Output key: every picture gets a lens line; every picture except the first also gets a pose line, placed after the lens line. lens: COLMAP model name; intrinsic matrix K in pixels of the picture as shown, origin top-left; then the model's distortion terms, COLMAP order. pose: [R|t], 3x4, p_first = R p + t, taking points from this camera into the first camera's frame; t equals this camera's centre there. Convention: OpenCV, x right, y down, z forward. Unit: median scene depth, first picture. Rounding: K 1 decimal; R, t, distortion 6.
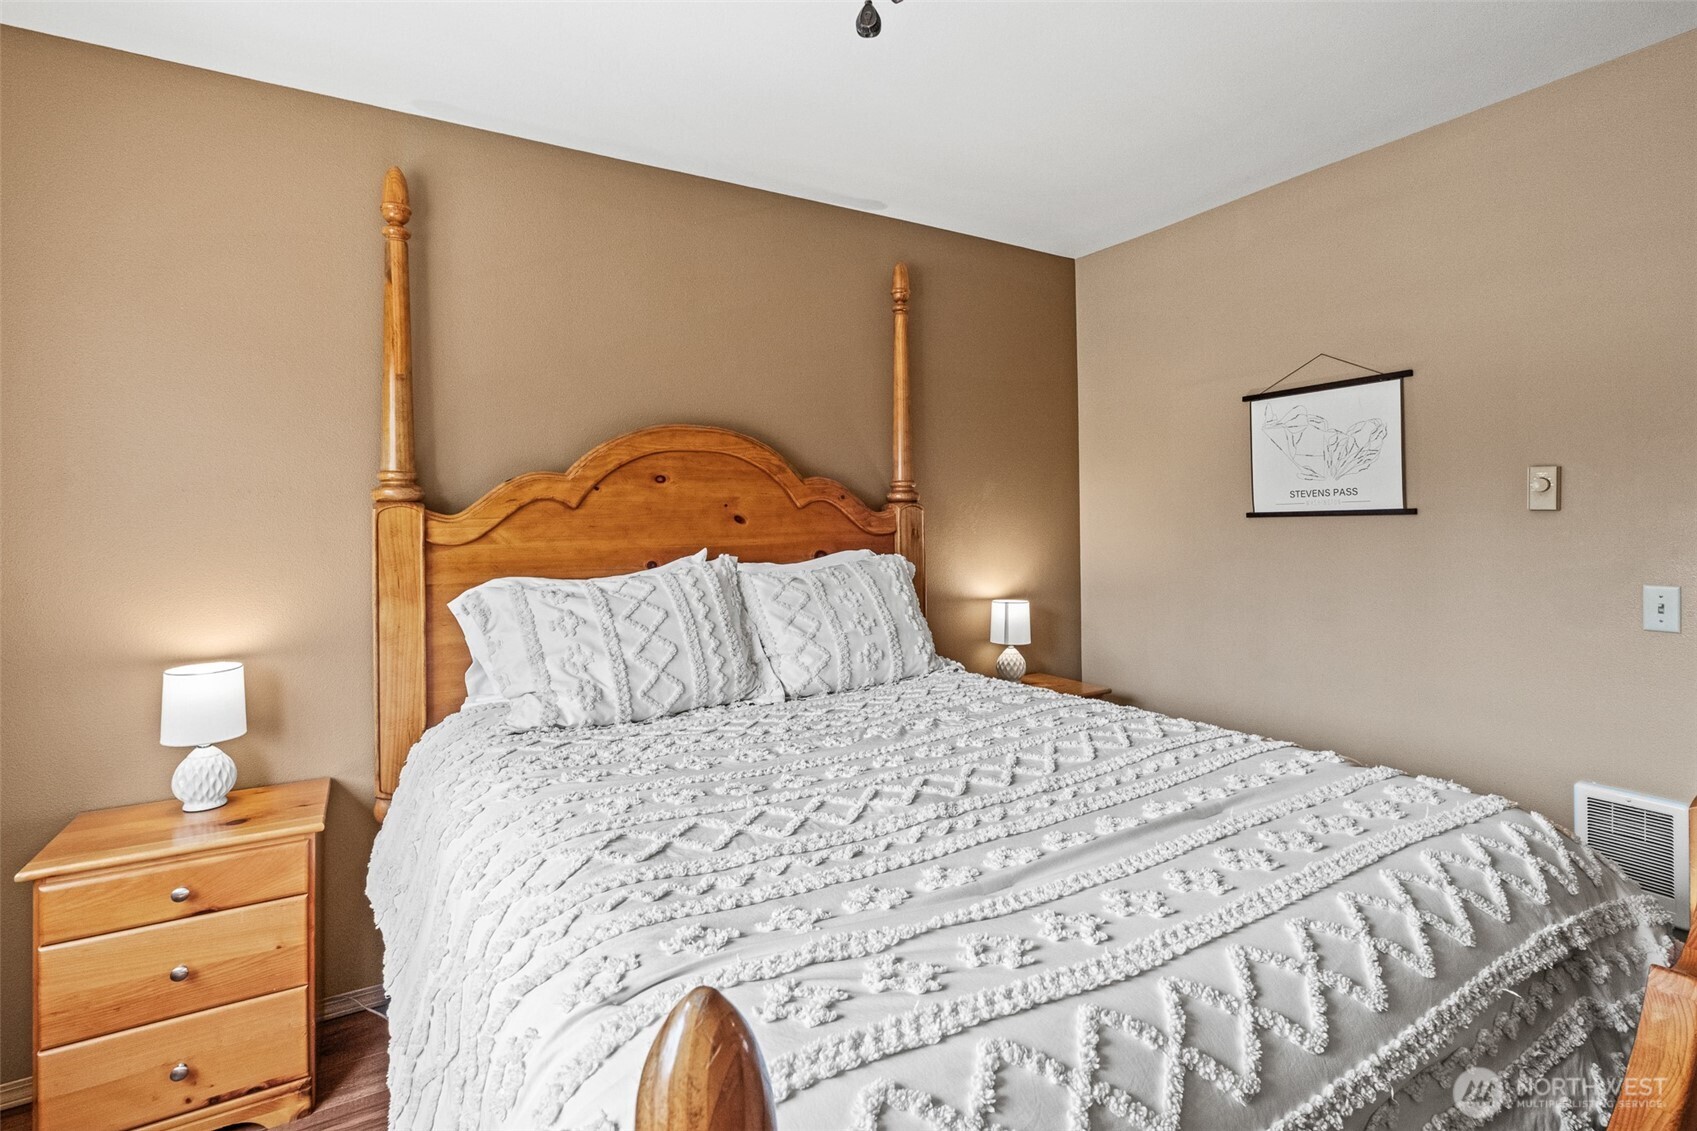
lens RADIAL K [[751.6, 0, 848.3], [0, 751.6, 560.6], [0, 0, 1]] dist [-0.003263, -0.000378]
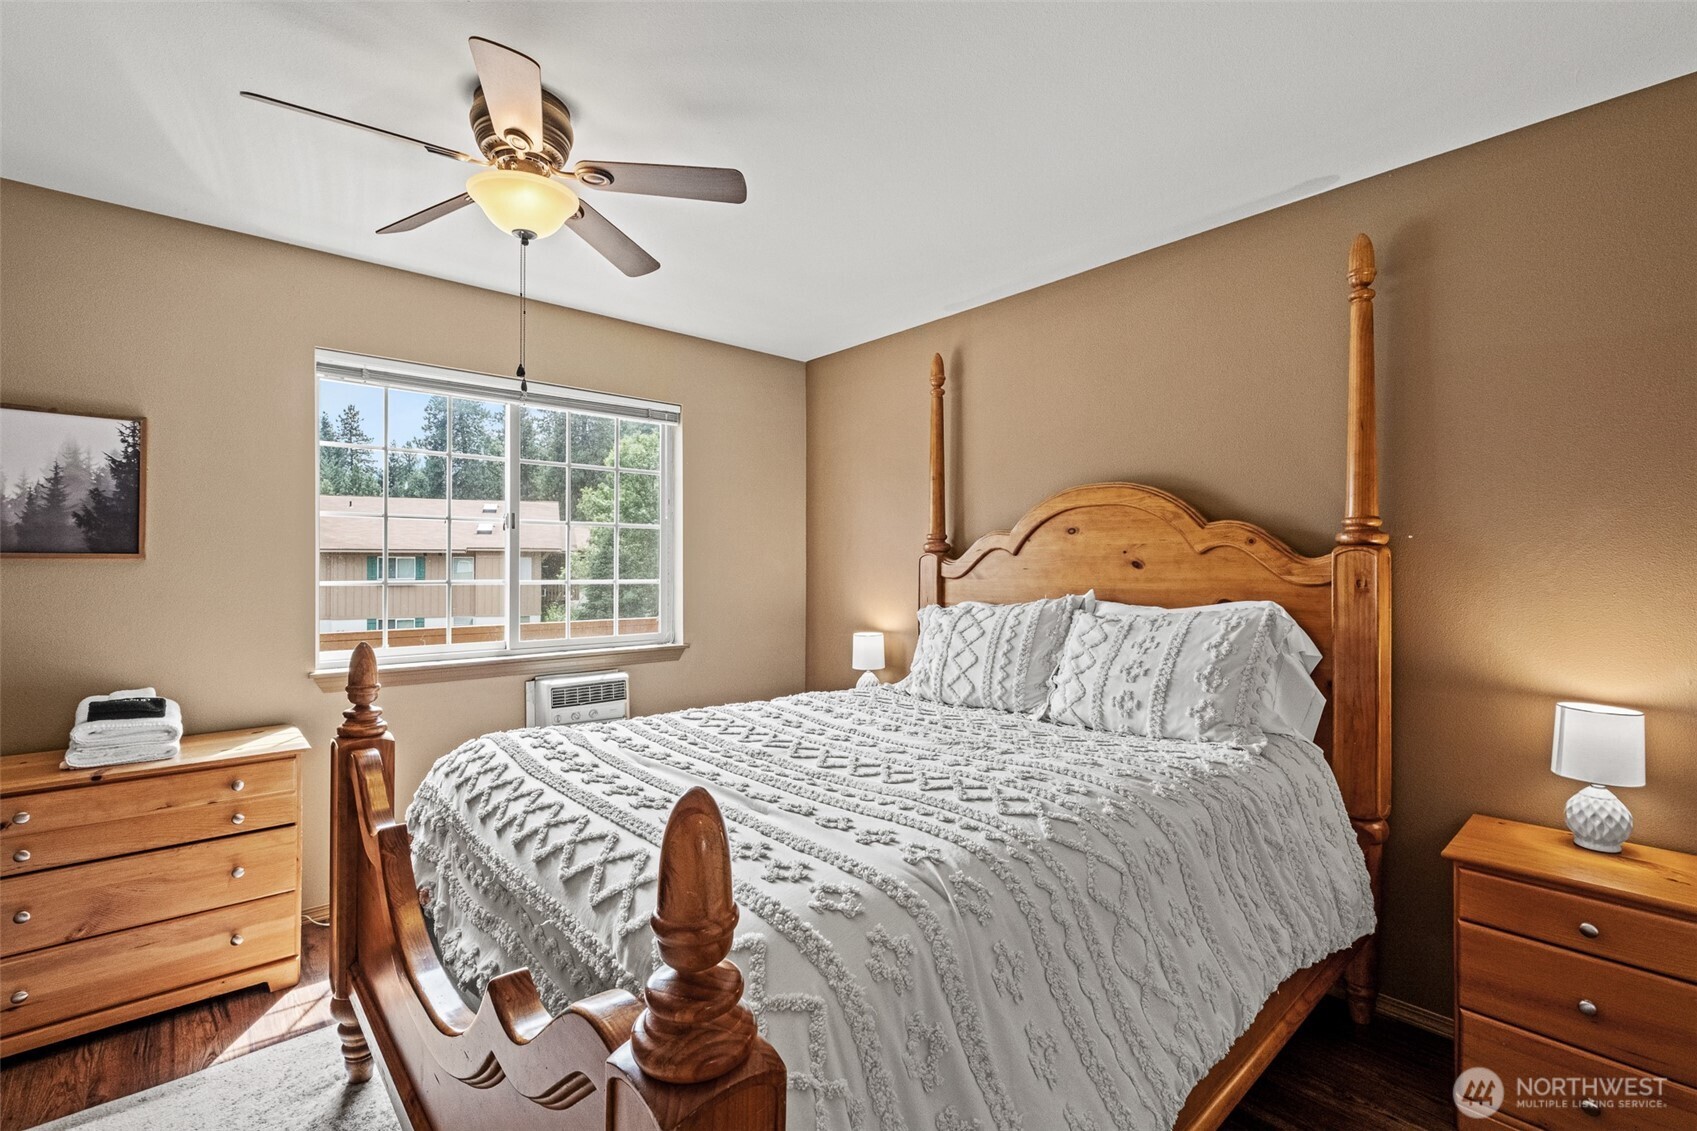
lens RADIAL K [[751.6, 0, 848.3], [0, 751.6, 560.6], [0, 0, 1]] dist [-0.003263, -0.000378]
pose [[0.214702, 0.004302, -0.976670, 0.834996], [-0.061274, 0.998080, -0.009073, -0.026733], [0.974756, 0.061792, 0.214553, 0.380953]]
